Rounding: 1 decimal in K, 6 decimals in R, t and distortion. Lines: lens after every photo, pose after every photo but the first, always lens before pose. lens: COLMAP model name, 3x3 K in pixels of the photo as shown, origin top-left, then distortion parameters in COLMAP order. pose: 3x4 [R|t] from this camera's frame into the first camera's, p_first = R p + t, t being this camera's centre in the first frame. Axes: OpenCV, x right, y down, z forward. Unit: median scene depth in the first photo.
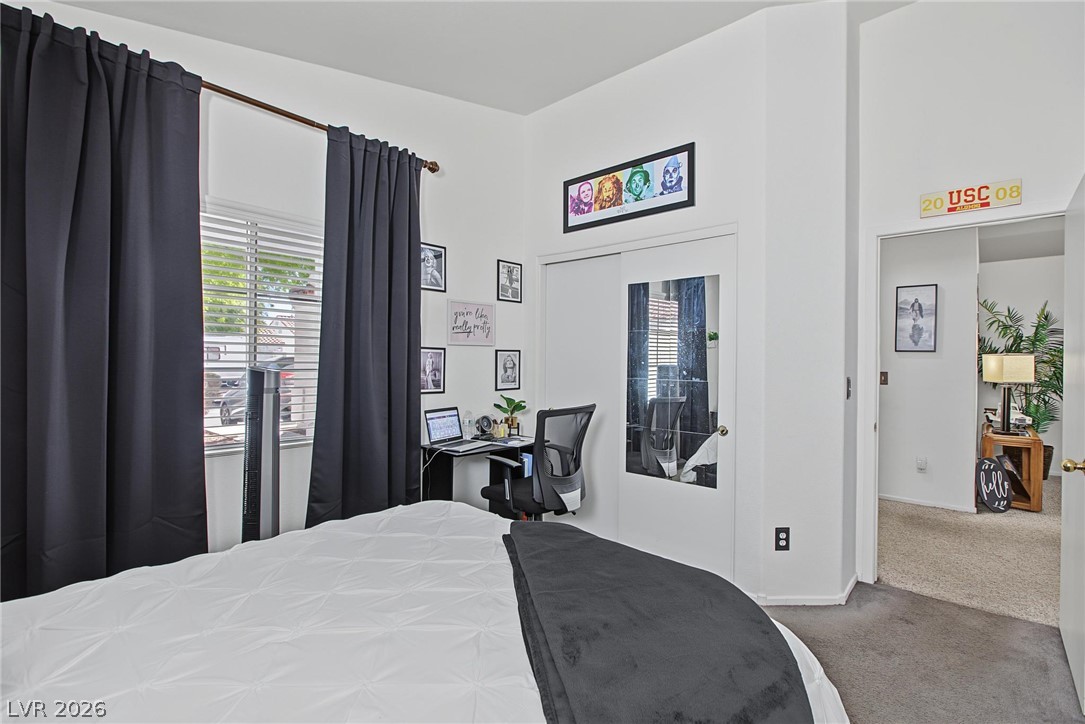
lens RADIAL K [[491.8, 0, 544.4], [0, 491.8, 358.7], [0, 0, 1]] dist [-0.005471, -0.001008]
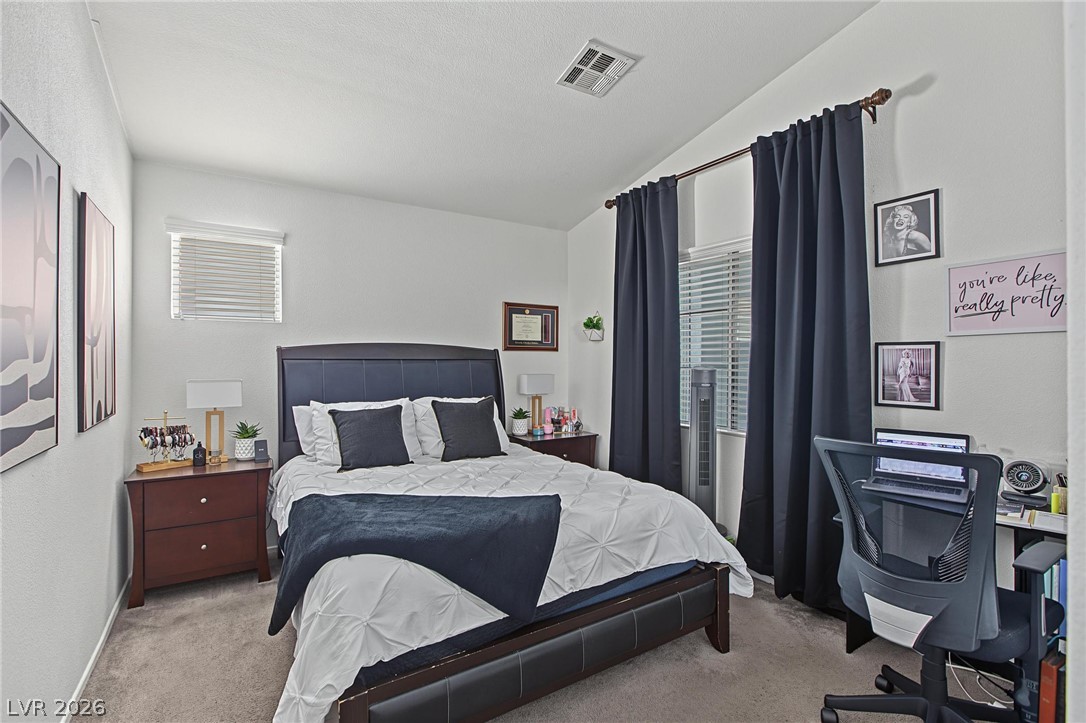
lens RADIAL K [[492.2, 0, 544.4], [0, 492.2, 363.1], [0, 0, 1]] dist [-0.005471, -0.001008]
pose [[-0.255047, -0.008256, -0.966893, 0.578889], [0.000639, 0.999962, -0.008706, 0.012666], [0.966928, -0.002838, -0.255032, 0.667944]]
